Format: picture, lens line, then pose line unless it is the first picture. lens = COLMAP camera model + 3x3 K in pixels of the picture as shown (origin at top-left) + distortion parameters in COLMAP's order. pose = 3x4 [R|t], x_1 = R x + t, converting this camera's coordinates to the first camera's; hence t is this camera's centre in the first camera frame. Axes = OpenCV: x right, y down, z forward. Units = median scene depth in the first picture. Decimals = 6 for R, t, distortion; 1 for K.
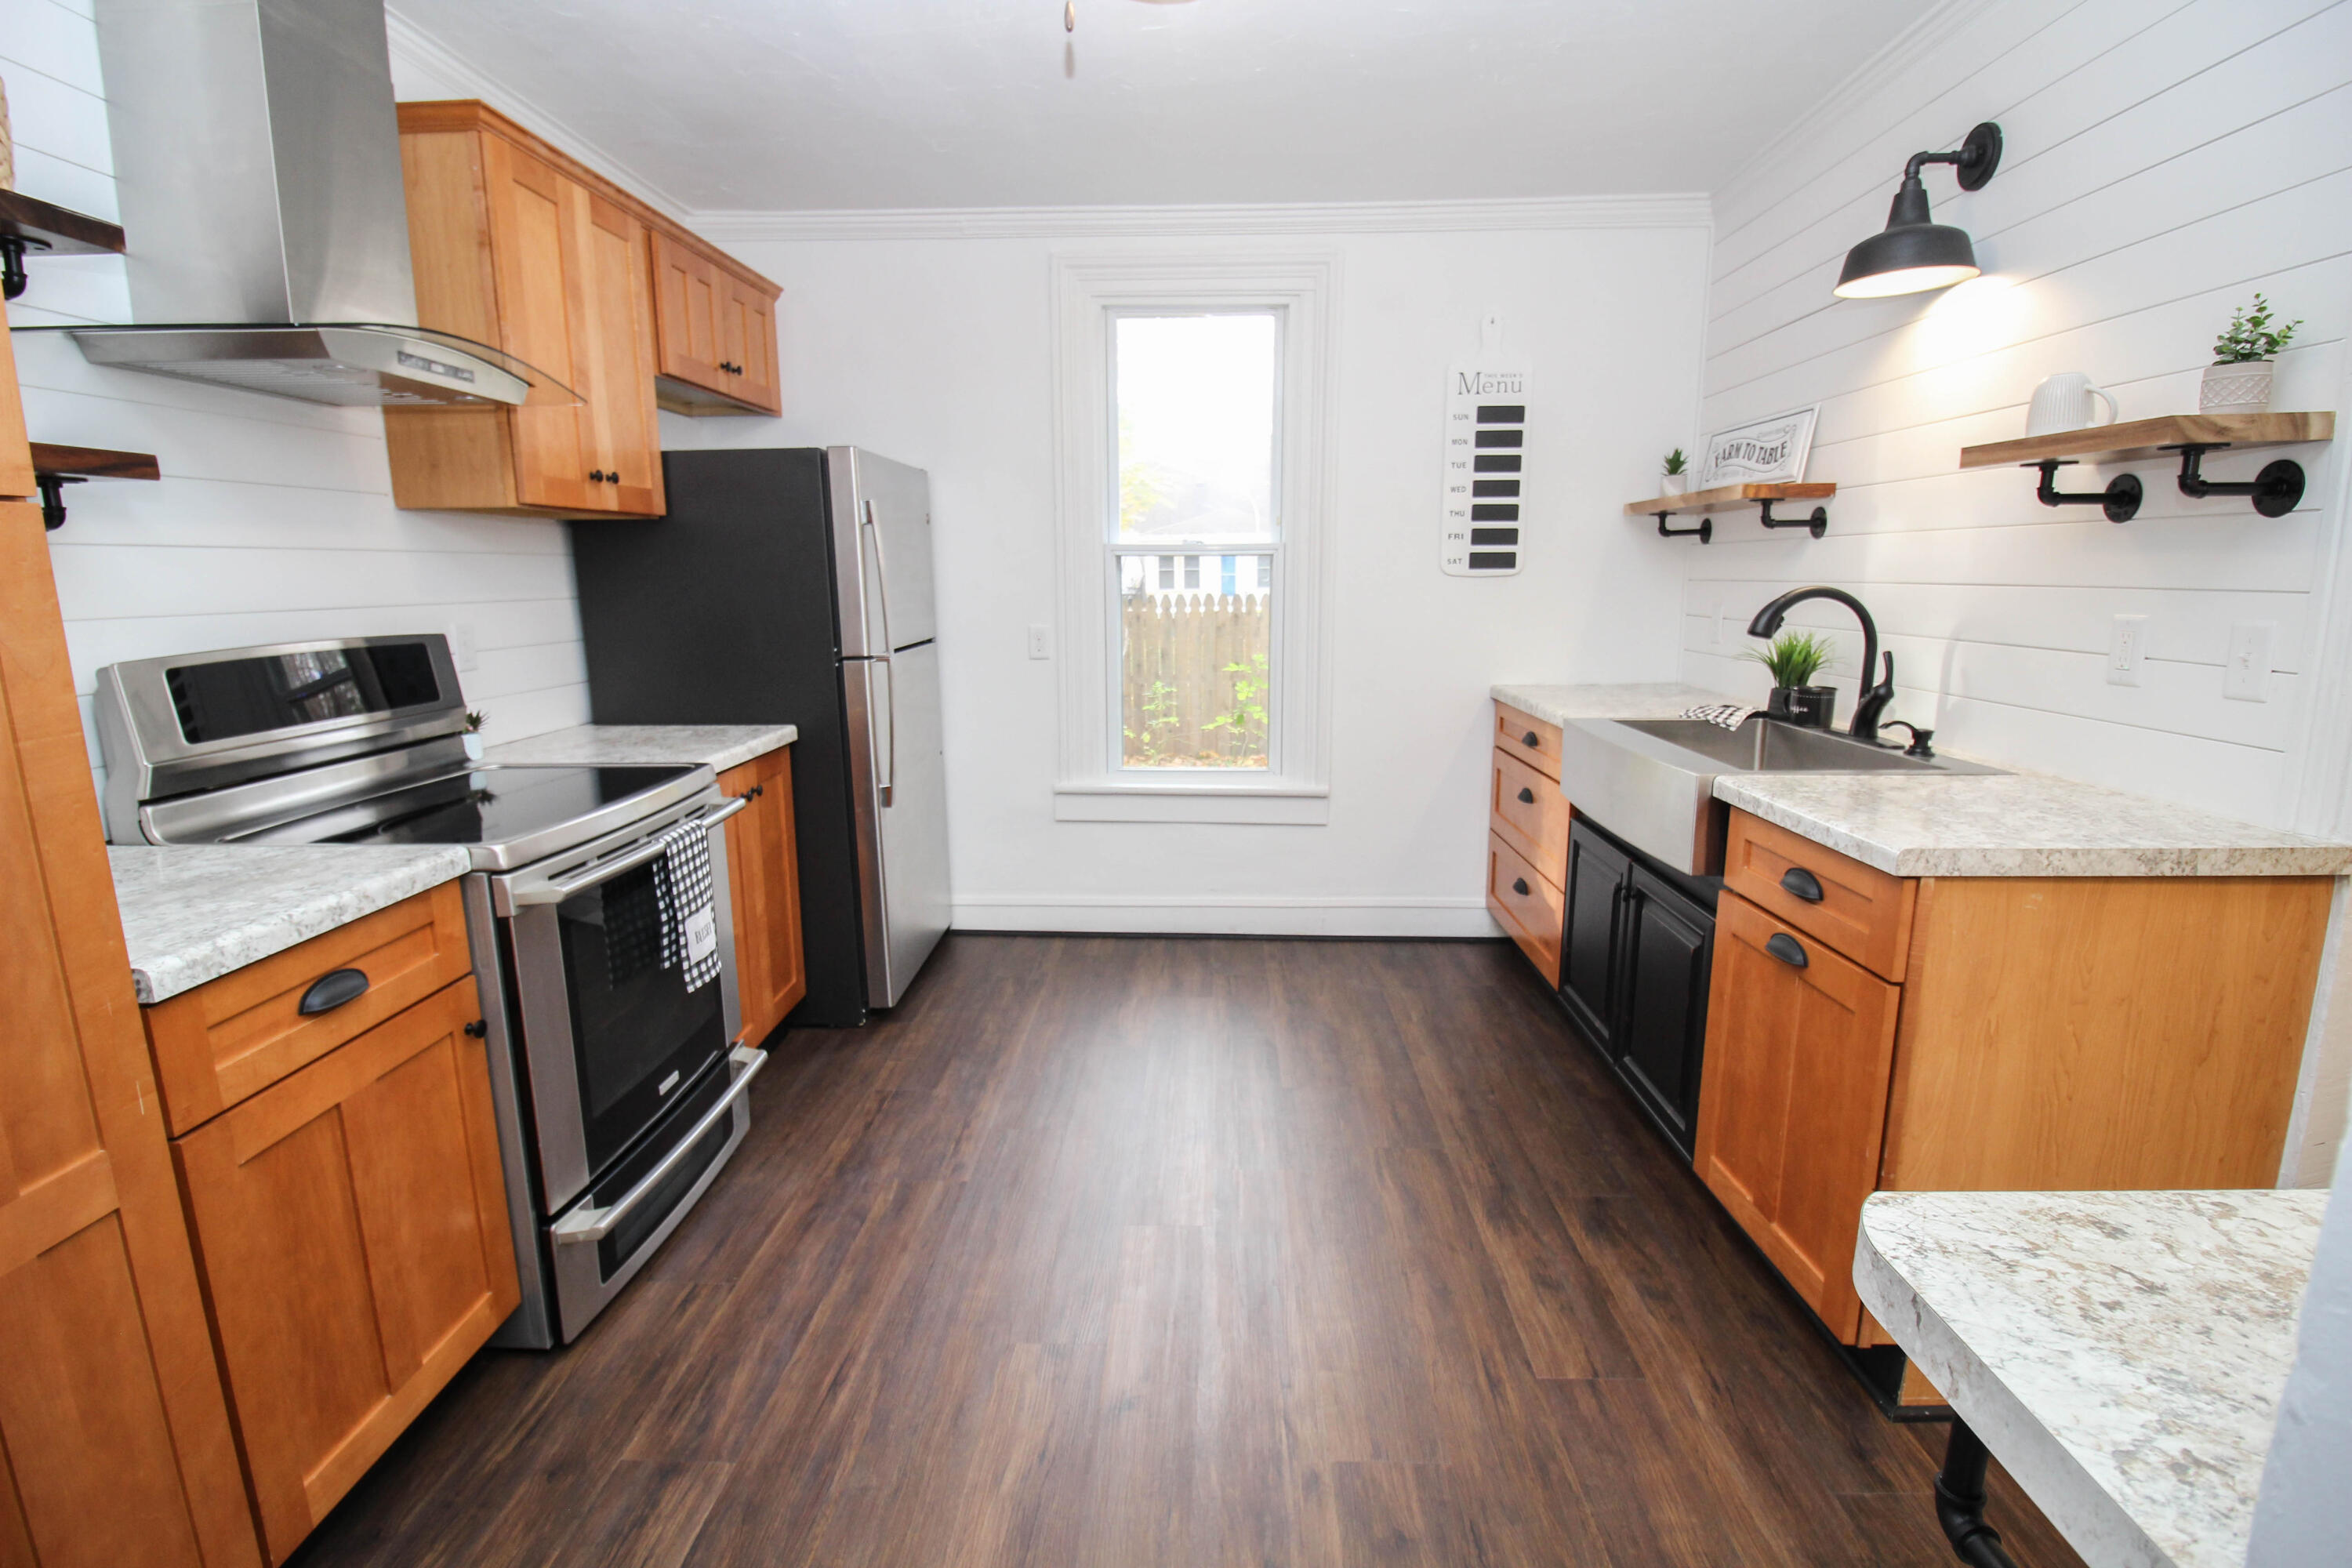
lens RADIAL K [[1103.1, 0, 1170.6], [0, 1103.1, 791.2], [0, 0, 1]] dist [-0.016297, -0.000925]
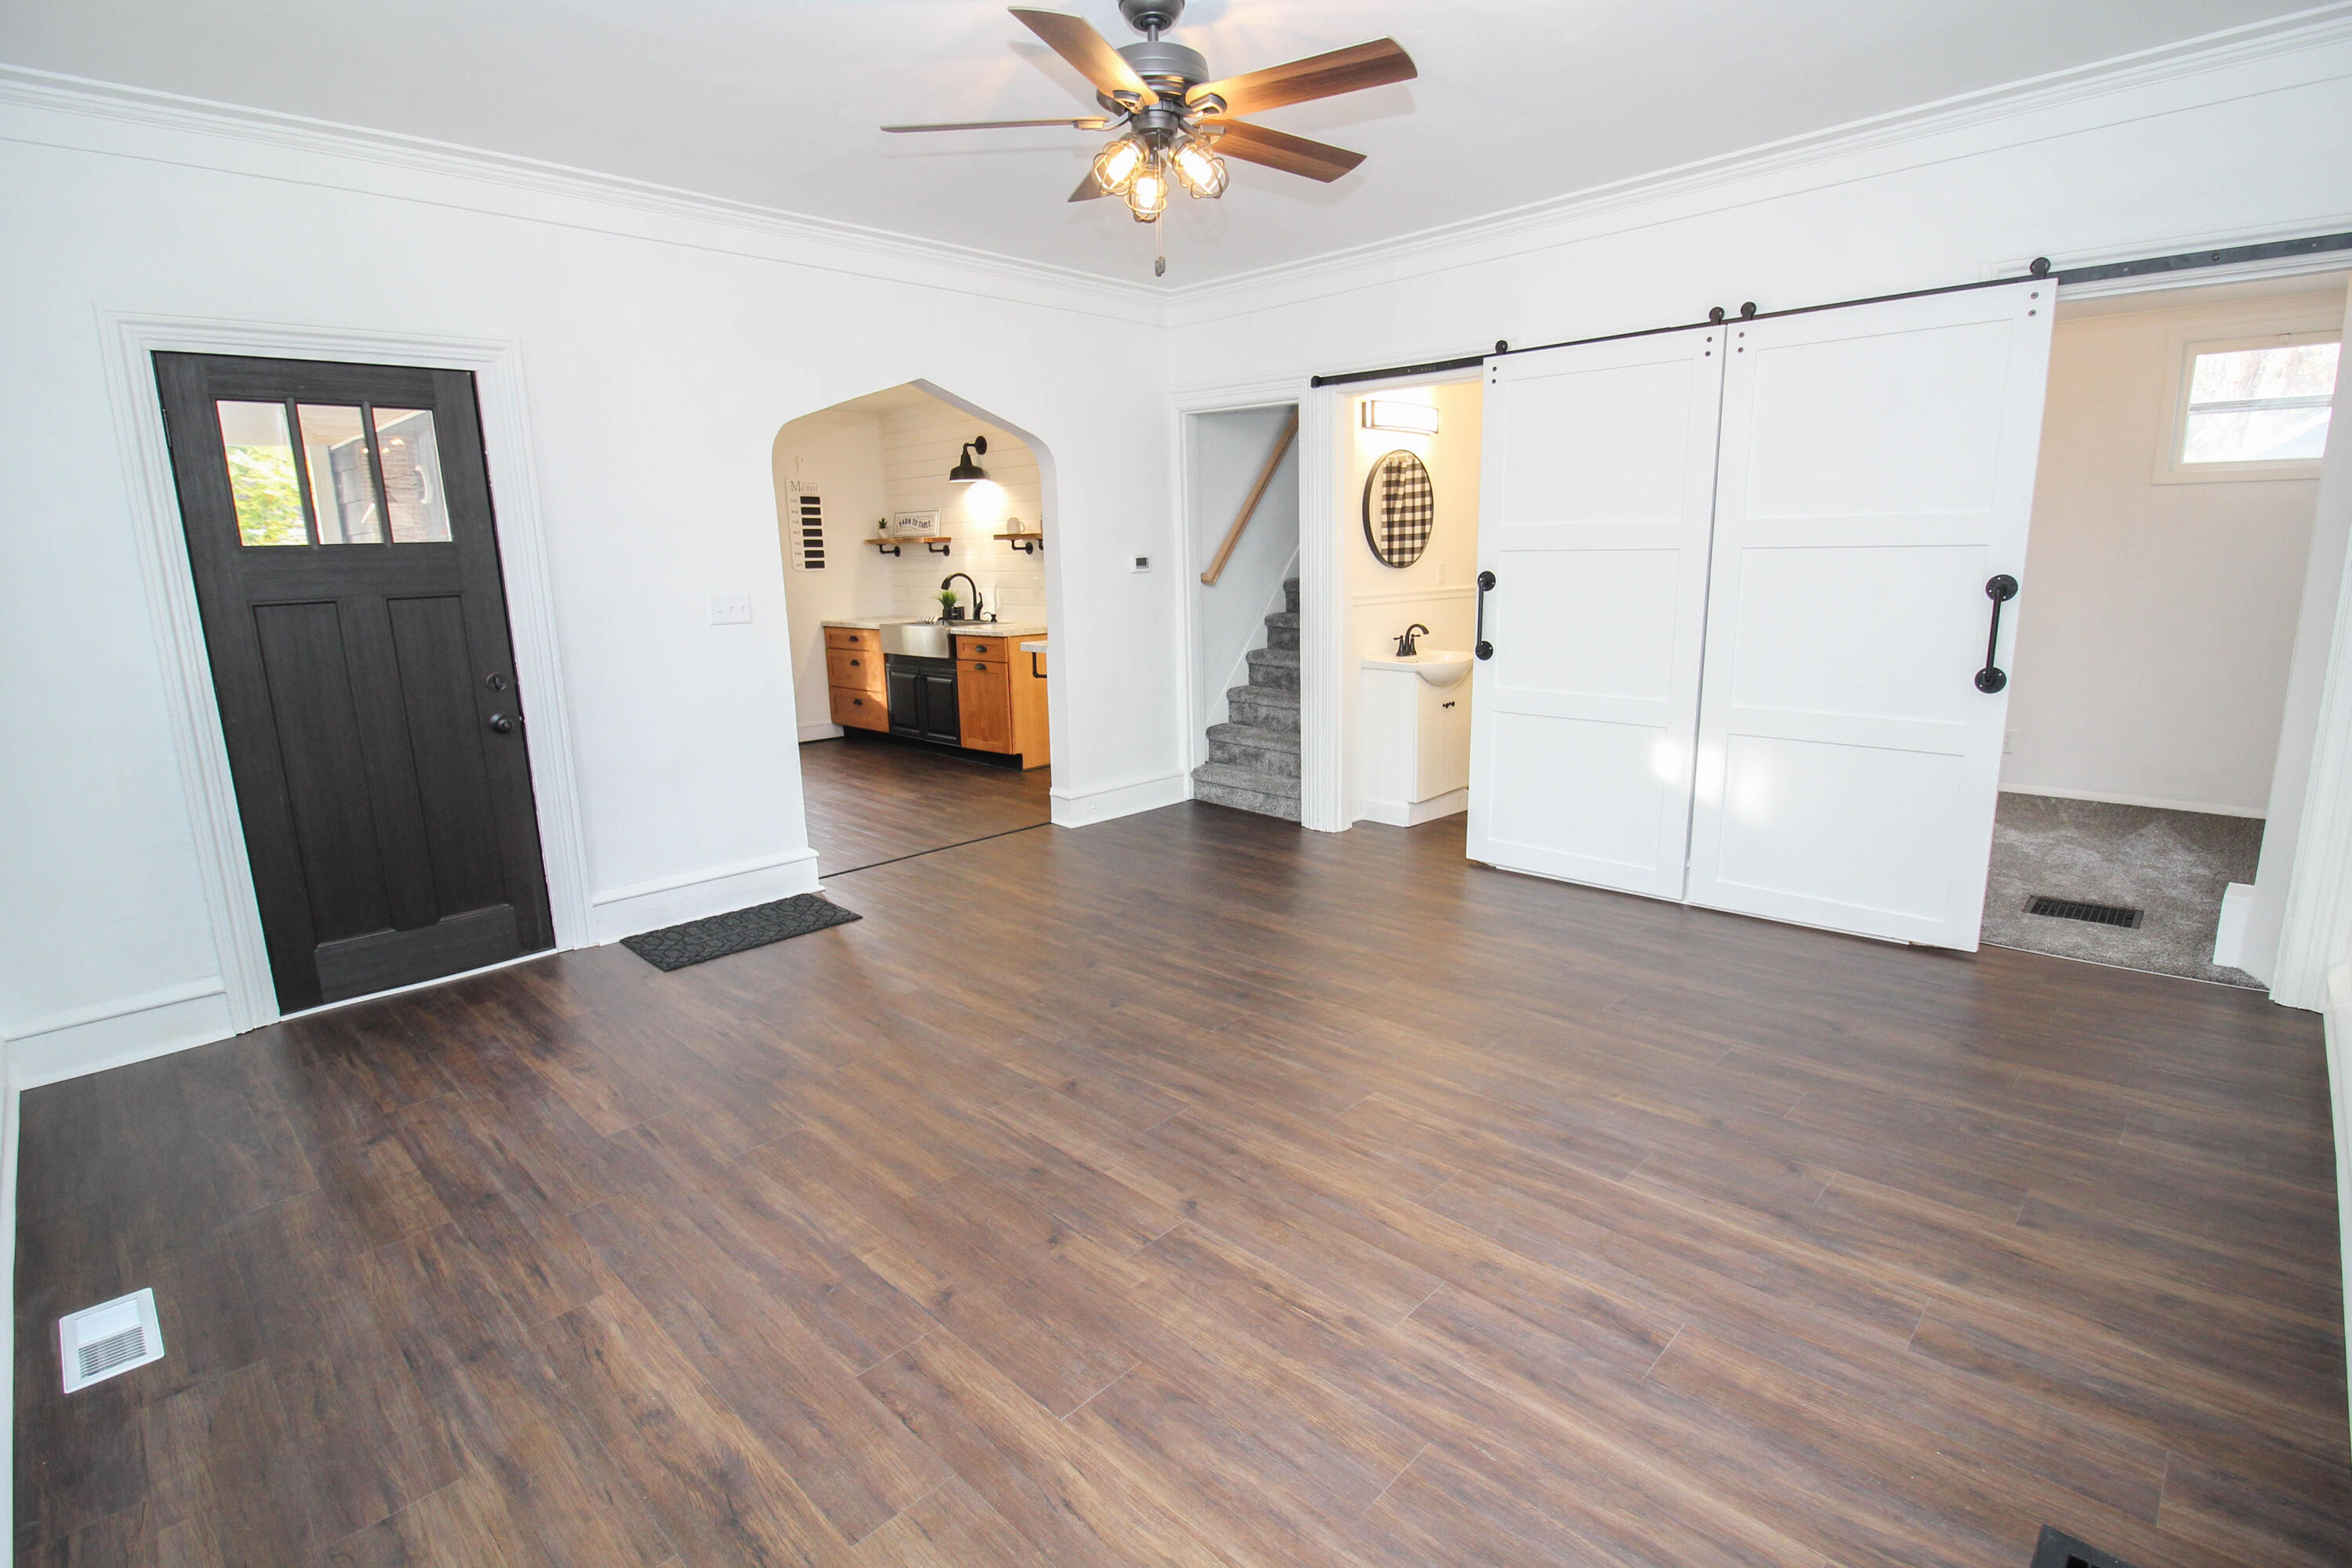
lens RADIAL K [[1103.1, 0, 1181.7], [0, 1103.1, 779.6], [0, 0, 1]] dist [-0.016297, -0.000925]
pose [[0.670721, -0.151060, 0.726164, -1.393216], [0.153364, 0.986128, 0.063484, 0.303195], [-0.725681, 0.068788, 0.684584, -1.626204]]
